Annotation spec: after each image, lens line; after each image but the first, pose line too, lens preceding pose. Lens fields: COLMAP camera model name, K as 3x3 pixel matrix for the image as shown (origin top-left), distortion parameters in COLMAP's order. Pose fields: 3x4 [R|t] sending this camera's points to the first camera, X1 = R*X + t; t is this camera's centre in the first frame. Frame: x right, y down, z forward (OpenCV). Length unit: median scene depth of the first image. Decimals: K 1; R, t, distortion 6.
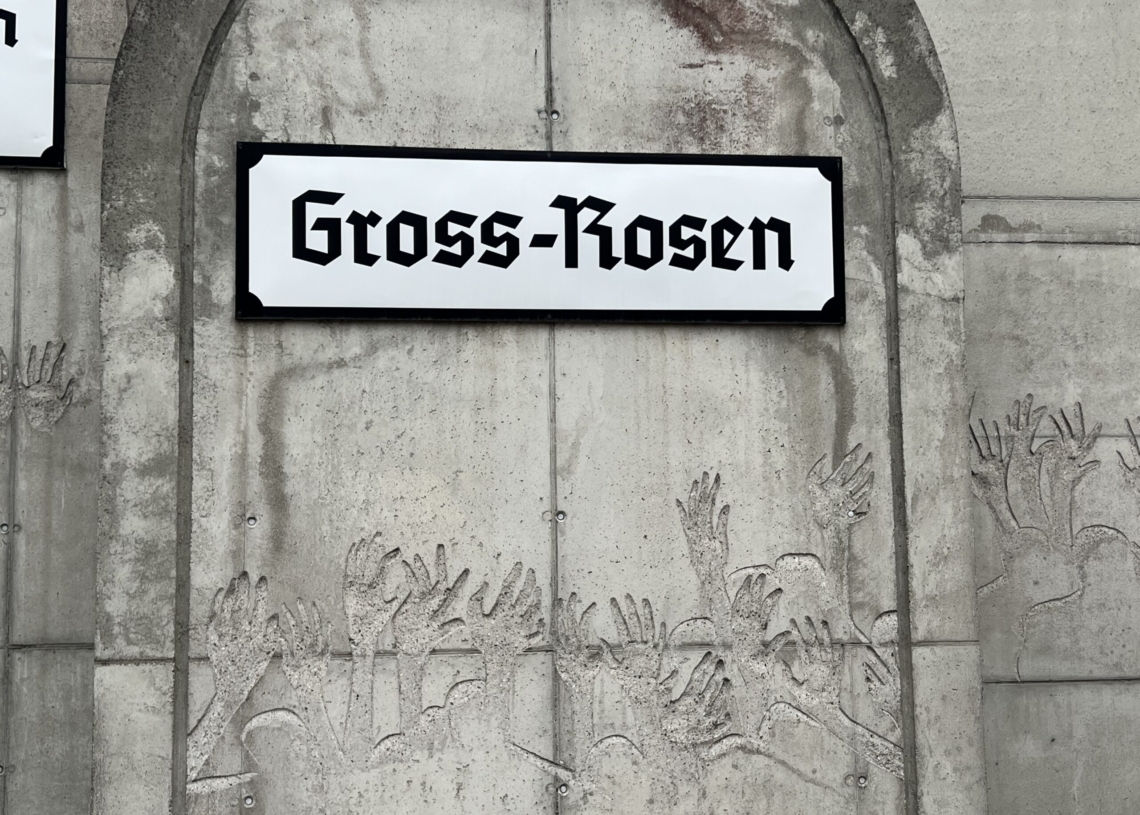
lens RADIAL K [[1438.2, 0, 573.2], [0, 1438.2, 411.3], [0, 0, 1]] dist [0.043892, 0.000000]
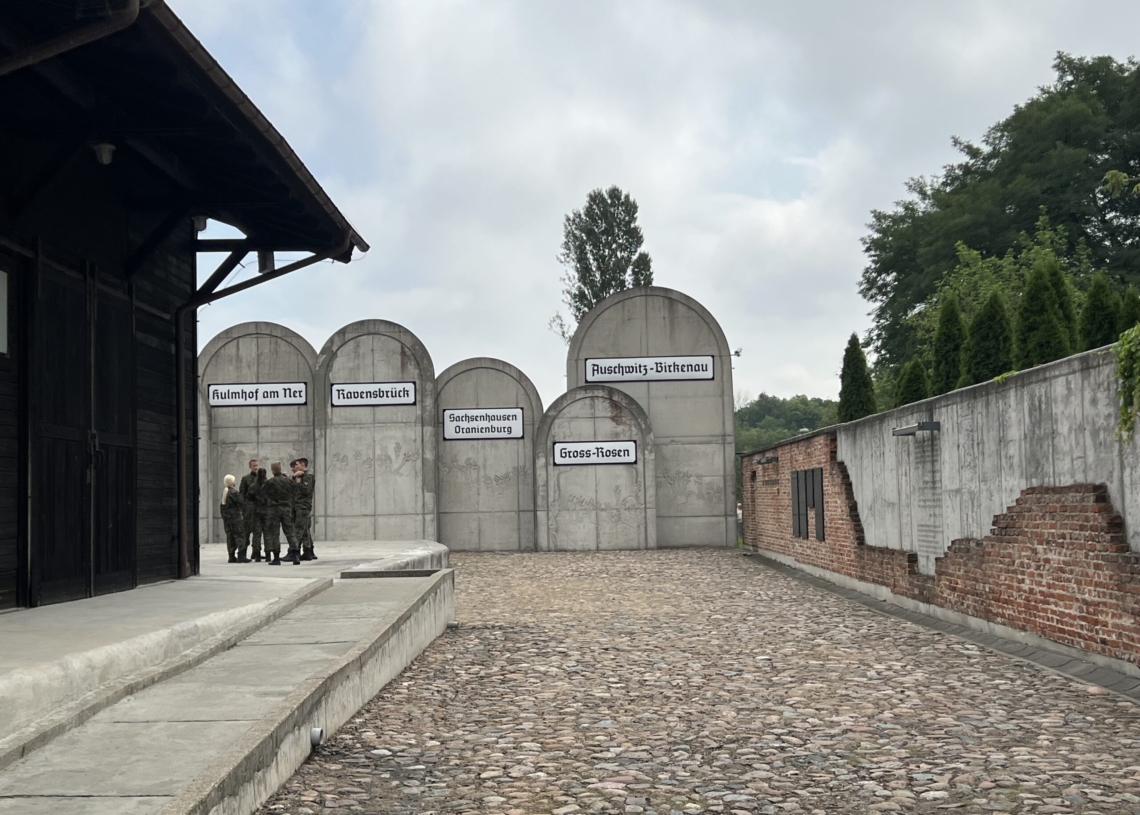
lens RADIAL K [[1438.2, 0, 570.3], [0, 1438.2, 406.1], [0, 0, 1]] dist [0.043892, 0.000000]
pose [[0.988922, -0.019414, -0.147158, 0.933639], [0.023371, 0.999409, 0.025207, -0.544053], [0.146581, -0.028367, 0.988792, -6.196416]]
